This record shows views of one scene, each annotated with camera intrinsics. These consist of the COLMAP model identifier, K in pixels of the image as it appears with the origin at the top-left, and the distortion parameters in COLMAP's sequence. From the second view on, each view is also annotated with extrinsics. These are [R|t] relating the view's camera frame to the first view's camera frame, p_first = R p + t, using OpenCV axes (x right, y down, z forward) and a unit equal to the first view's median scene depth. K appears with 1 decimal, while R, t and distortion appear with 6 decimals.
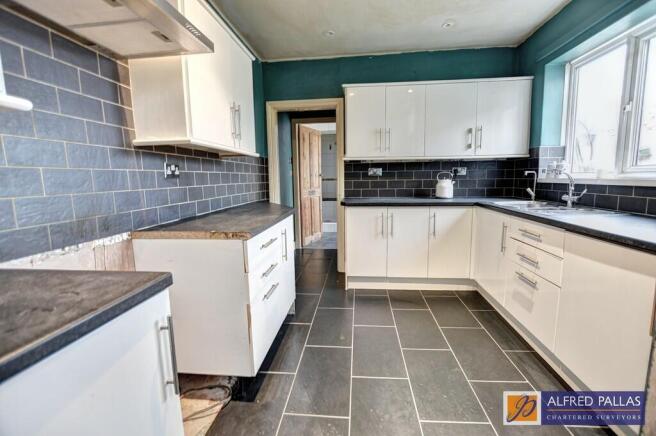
lens RADIAL K [[297.1, 0, 330.7], [0, 297.1, 218.4], [0, 0, 1]] dist [-0.023802, 0.000093]
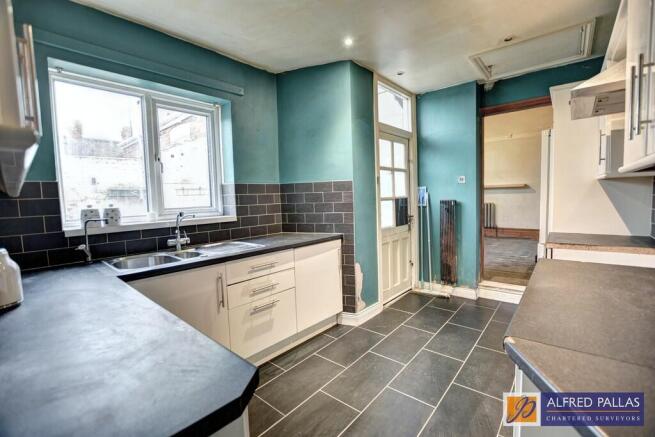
lens RADIAL K [[296.7, 0, 325.5], [0, 296.7, 215.1], [0, 0, 1]] dist [-0.023802, 0.000093]
pose [[-0.825172, 0.010250, 0.564789, -0.181189], [0.119054, 0.980533, 0.156145, -0.297647], [-0.552194, 0.196087, -0.810328, 1.782496]]
